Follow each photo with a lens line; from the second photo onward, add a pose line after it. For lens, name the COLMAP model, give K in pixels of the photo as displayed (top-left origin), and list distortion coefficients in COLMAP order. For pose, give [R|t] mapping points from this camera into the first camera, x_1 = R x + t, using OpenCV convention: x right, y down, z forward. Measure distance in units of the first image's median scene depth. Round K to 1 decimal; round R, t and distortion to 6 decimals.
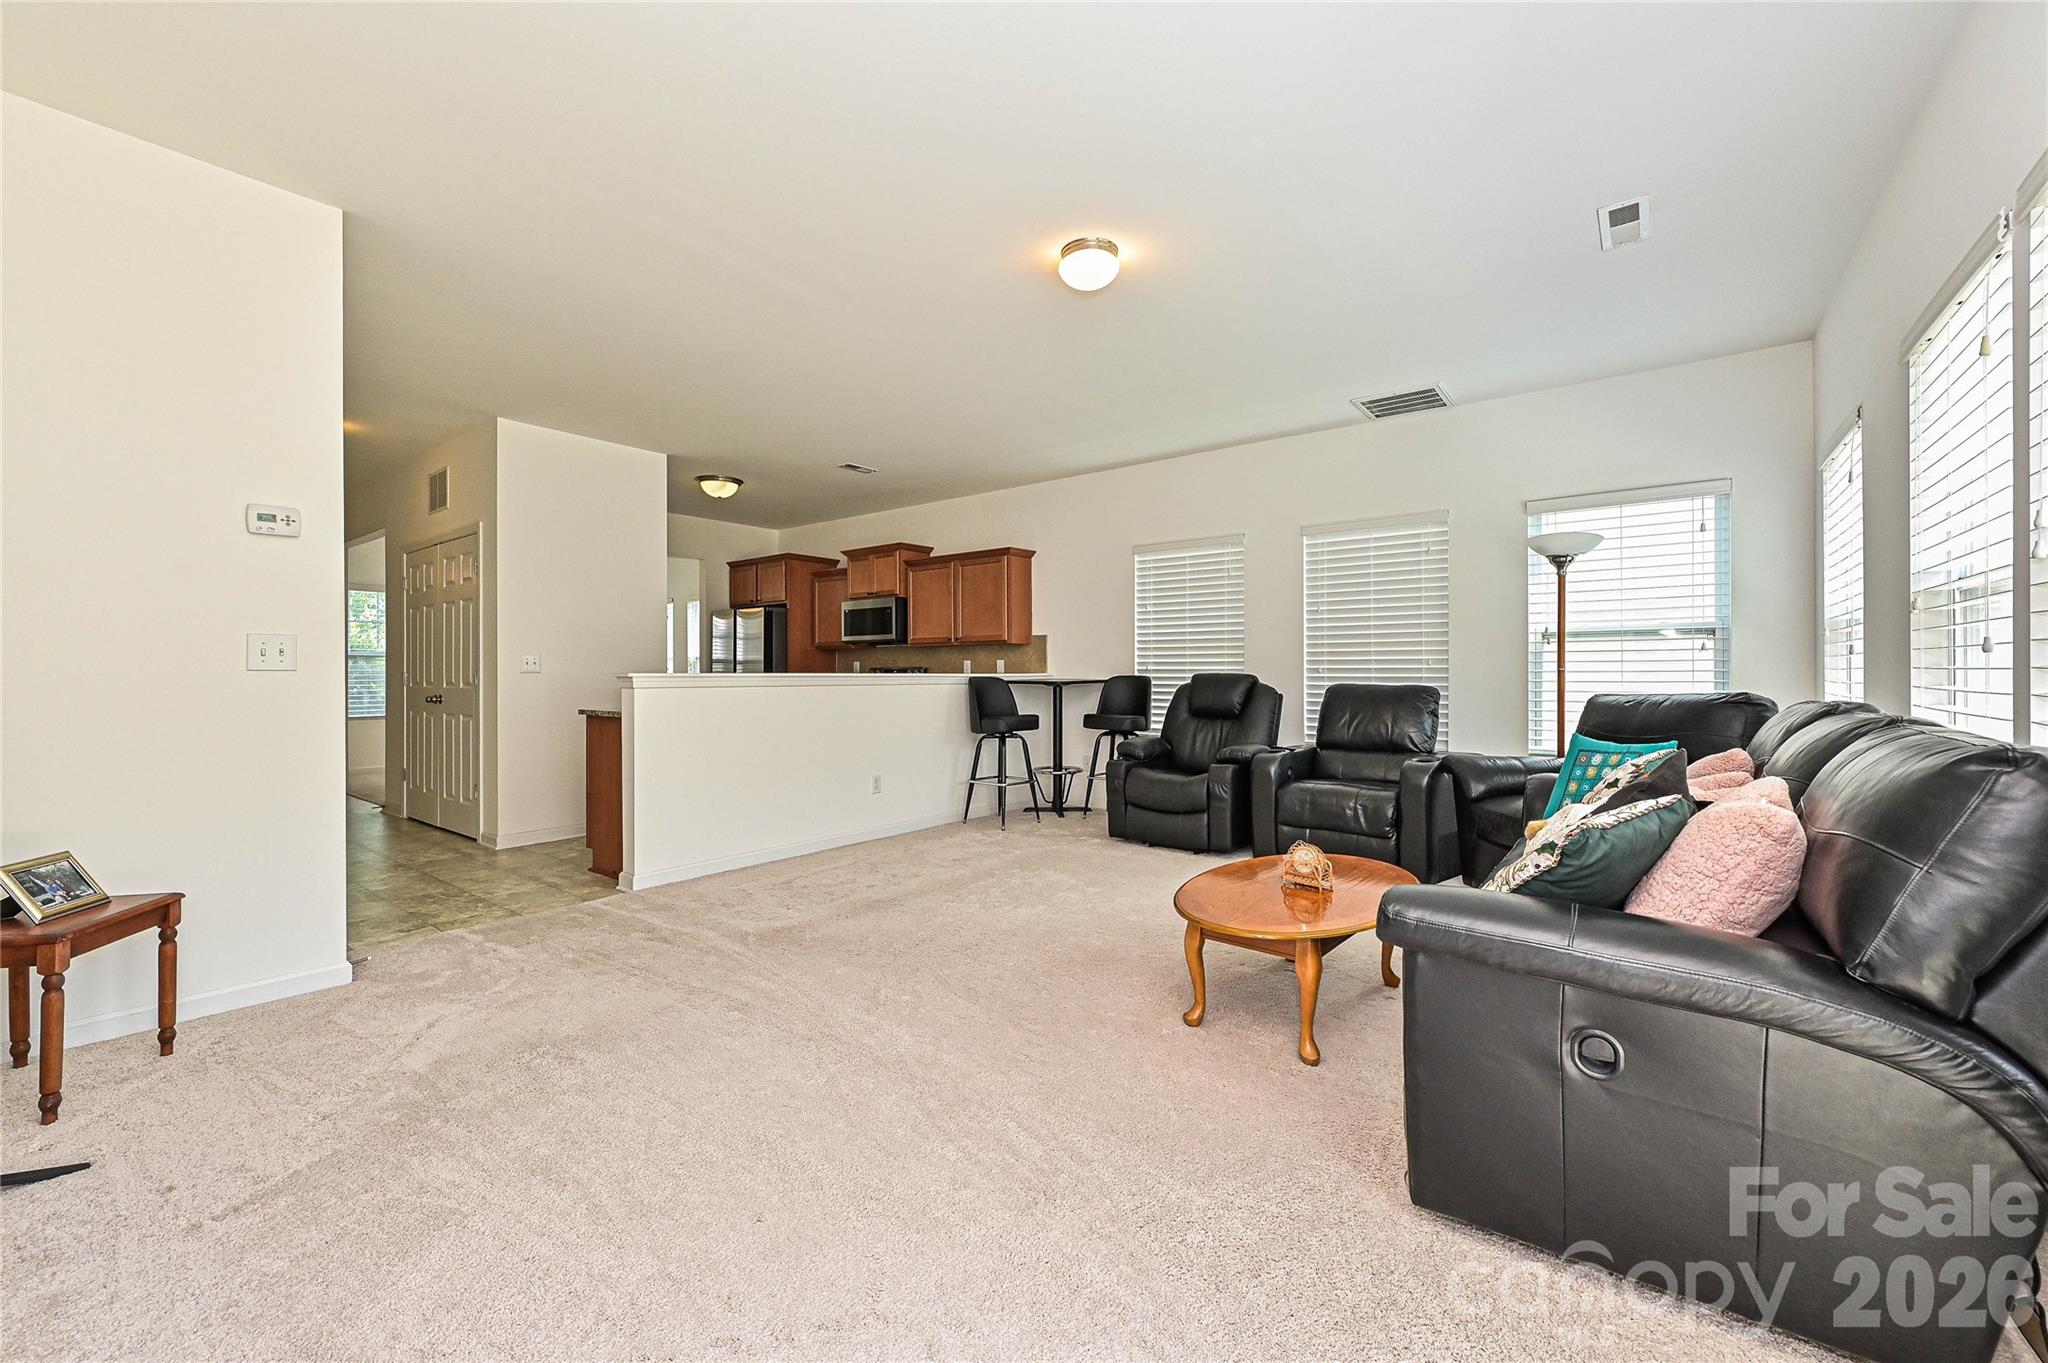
lens RADIAL K [[819.6, 0, 1034.0], [0, 819.6, 692.7], [0, 0, 1]] dist [0.002577, -0.000586]
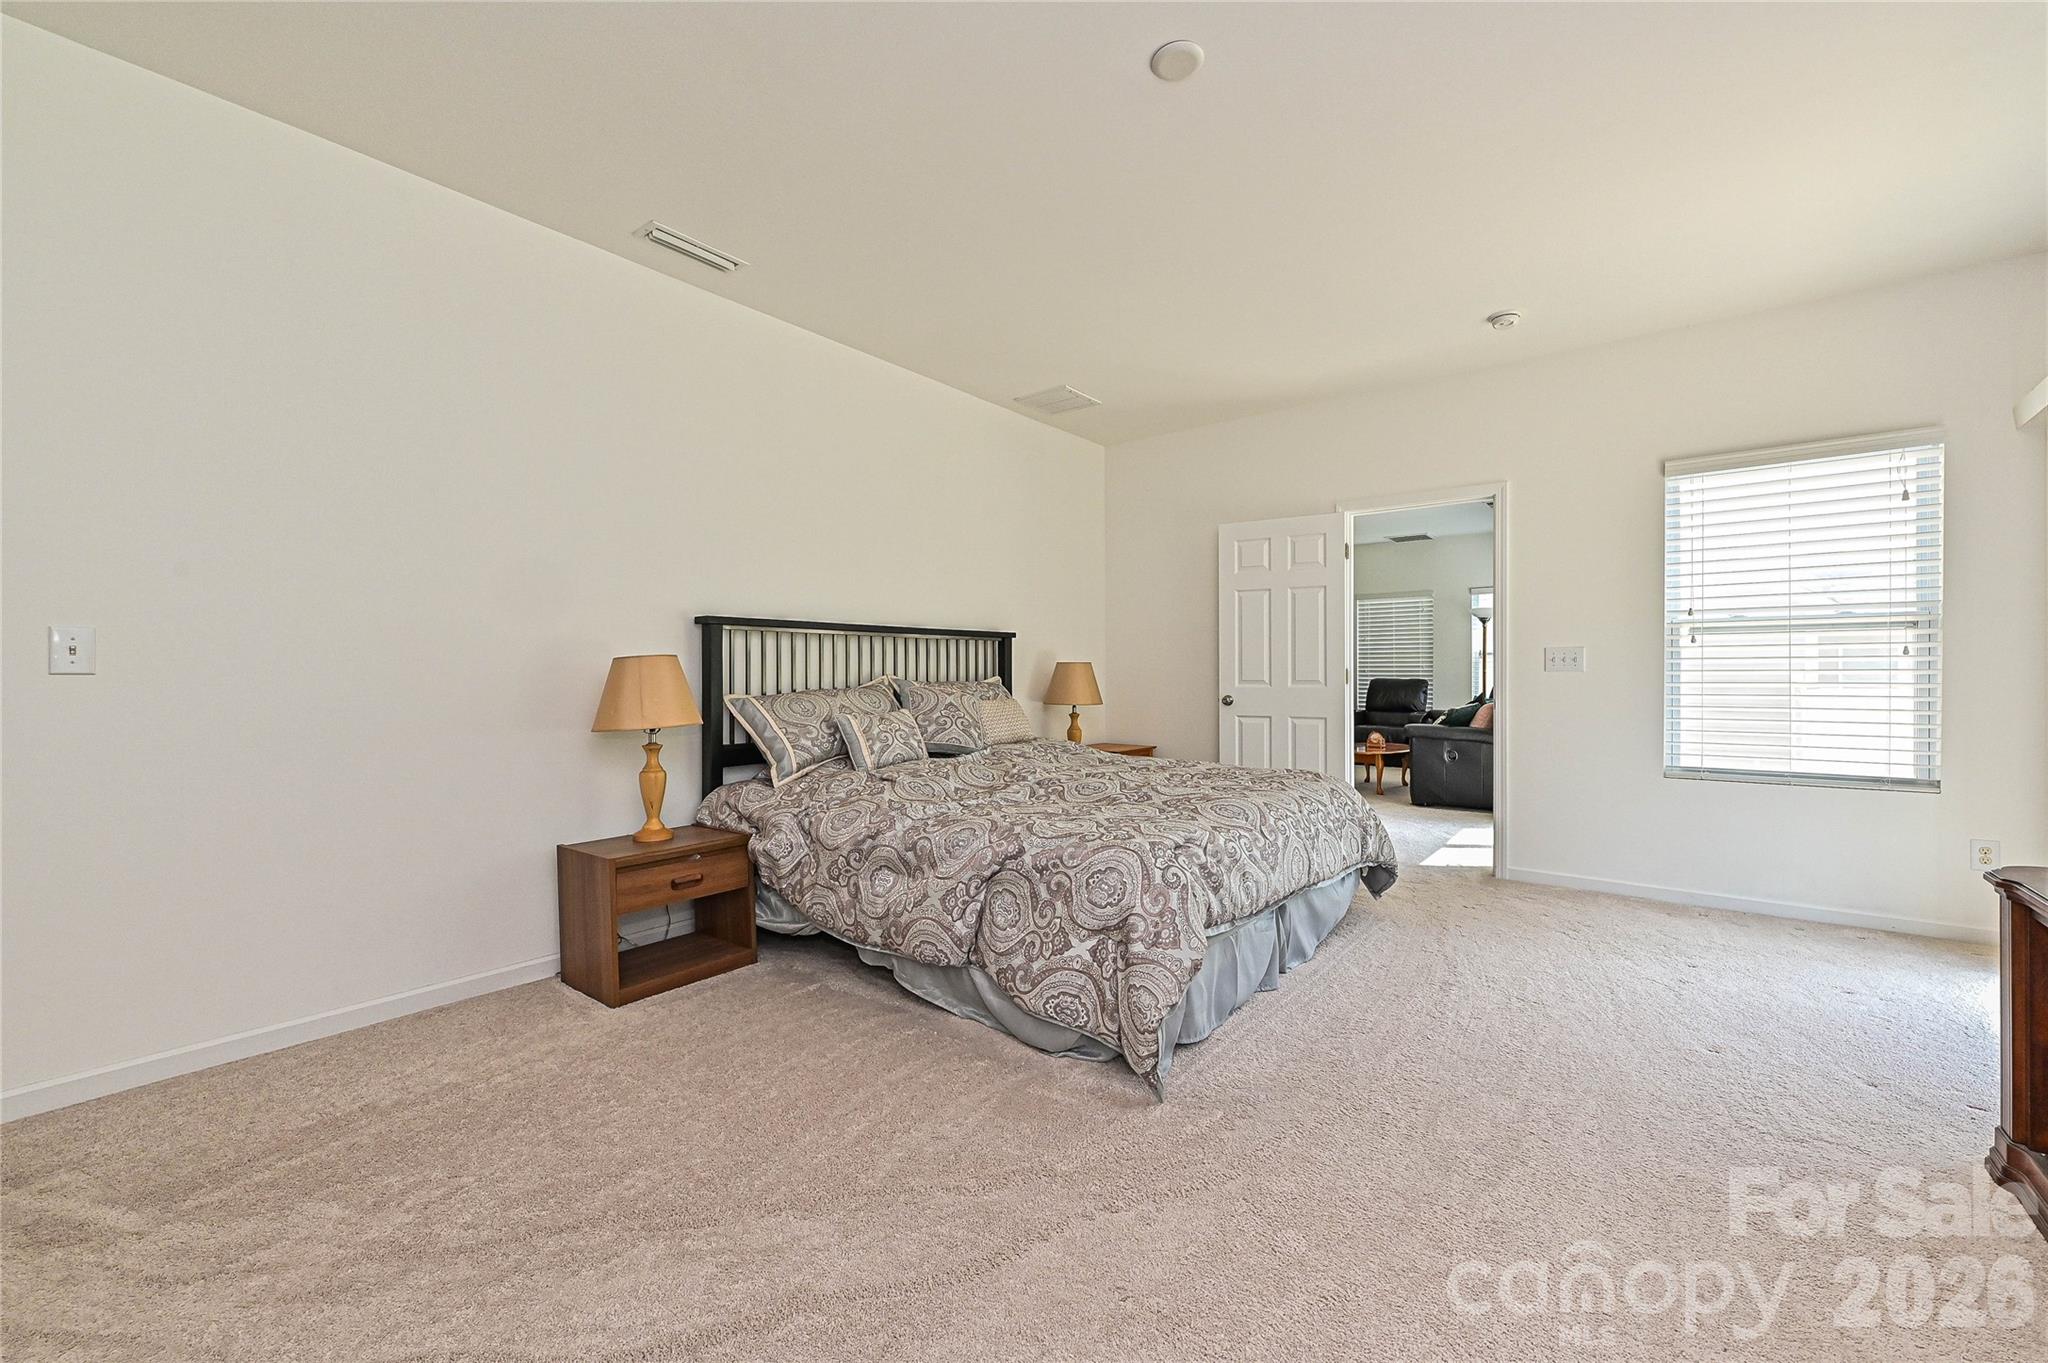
lens RADIAL K [[819.6, 0, 1028.6], [0, 819.6, 681.8], [0, 0, 1]] dist [0.002577, -0.000586]
pose [[0.999932, 0.006794, -0.009512, -0.506324], [-0.006845, 0.999962, -0.005373, 0.018070], [0.009475, 0.005438, 0.999940, -1.108889]]
